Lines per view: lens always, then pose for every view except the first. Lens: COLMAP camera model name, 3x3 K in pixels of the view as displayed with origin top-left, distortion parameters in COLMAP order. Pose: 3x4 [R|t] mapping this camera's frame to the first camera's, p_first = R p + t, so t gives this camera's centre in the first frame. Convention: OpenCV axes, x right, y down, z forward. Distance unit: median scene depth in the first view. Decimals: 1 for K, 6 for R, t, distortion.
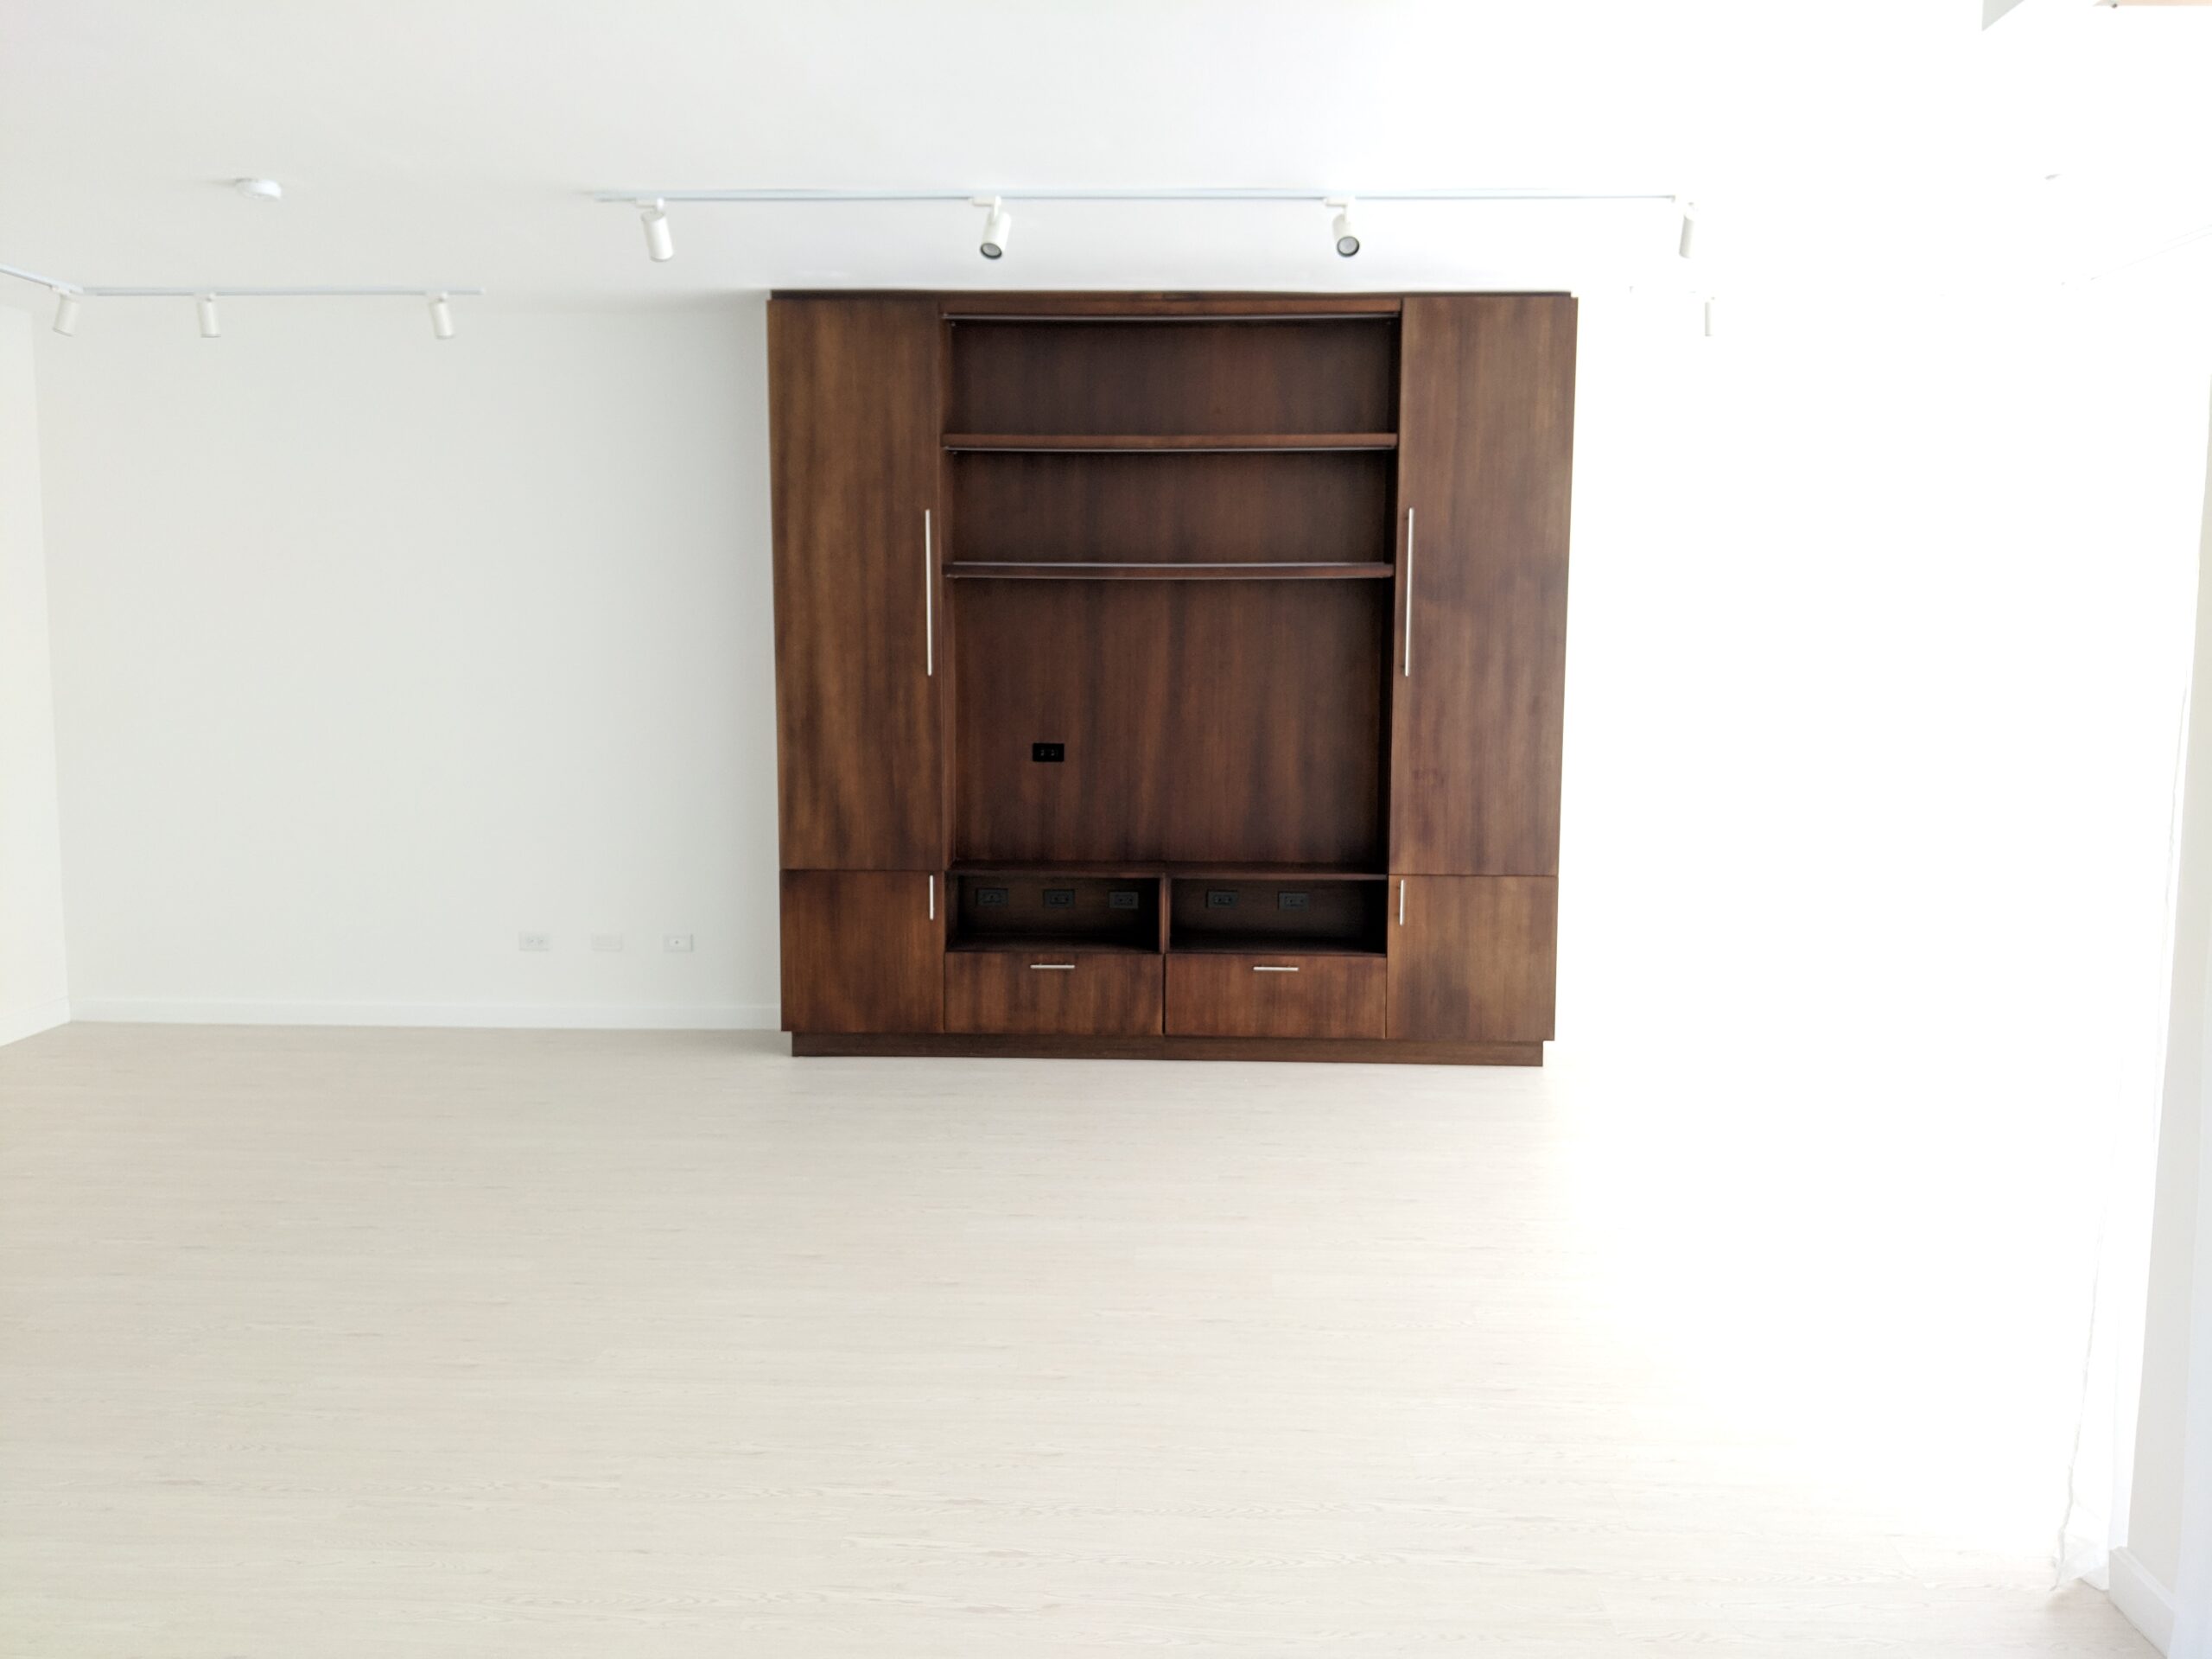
lens RADIAL K [[1782.2, 0, 1106.0], [0, 1782.2, 829.5], [0, 0, 1]] dist [0.117694, -0.196553]
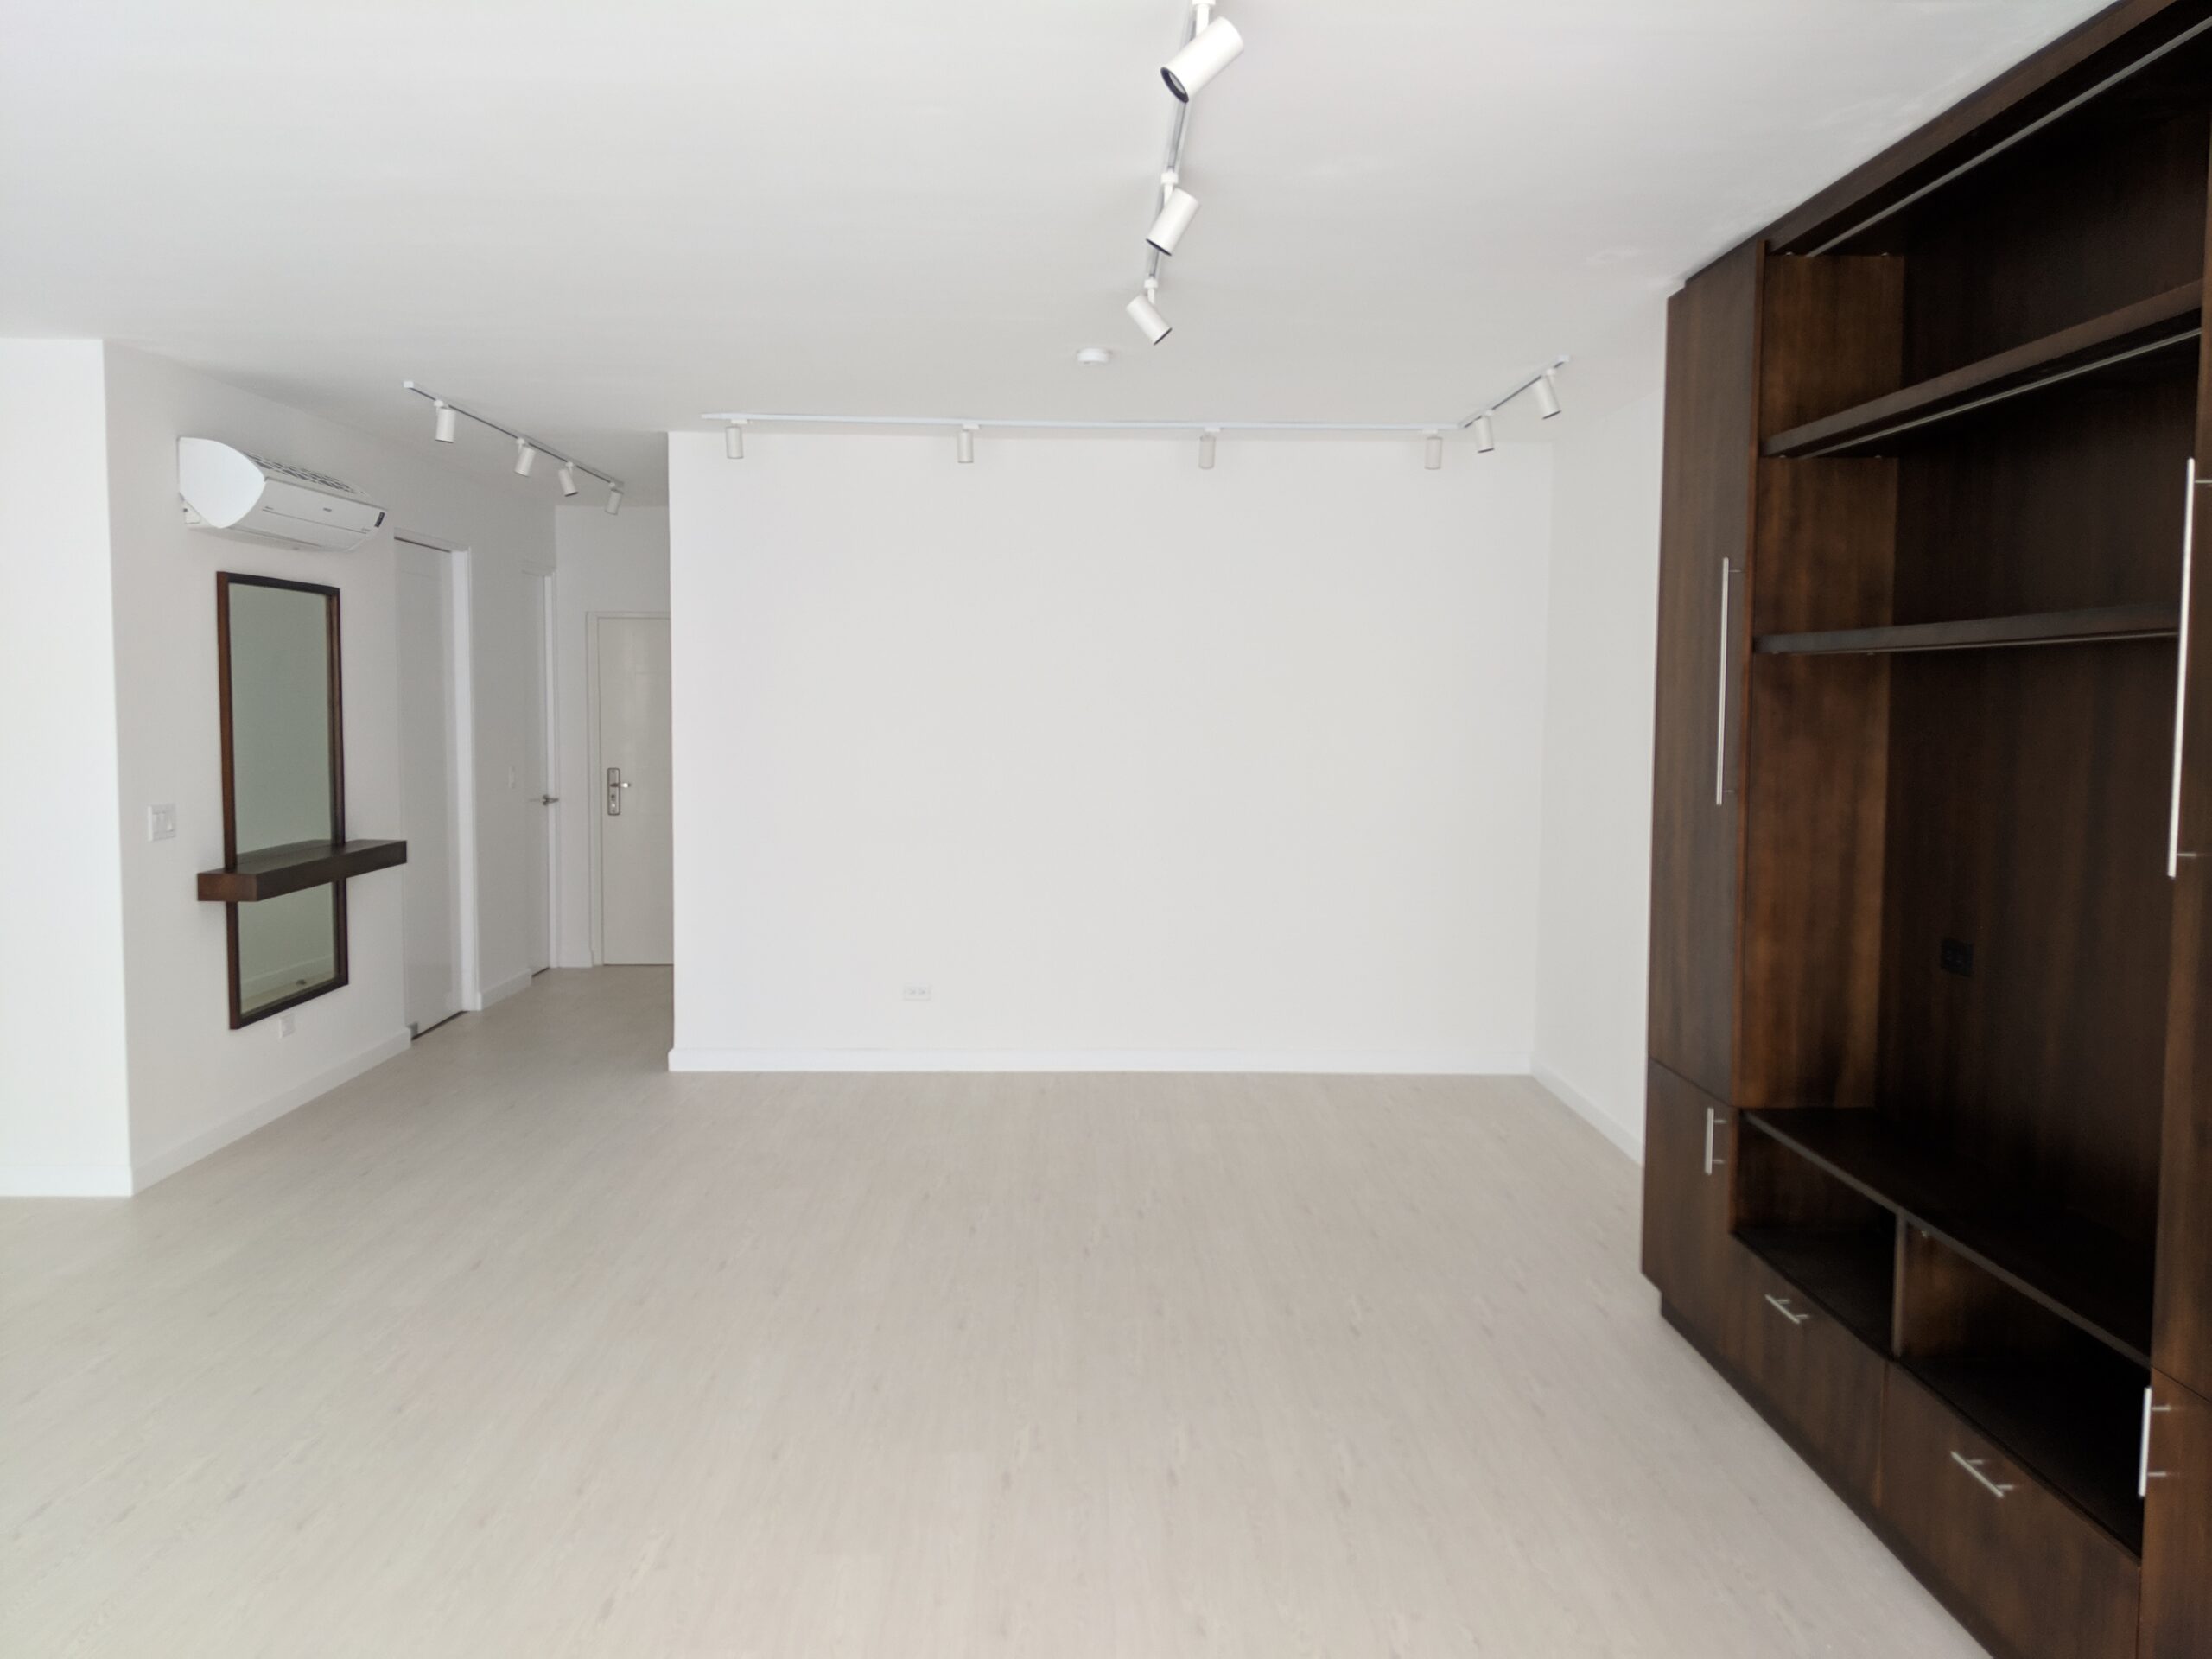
lens RADIAL K [[1782.2, 0, 1106.0], [0, 1782.2, 829.5], [0, 0, 1]] dist [0.117694, -0.196553]
pose [[0.054801, 0.067122, -0.996239, 0.547358], [-0.126101, 0.990215, 0.059779, -0.089550], [0.990503, 0.122351, 0.062729, 0.735624]]
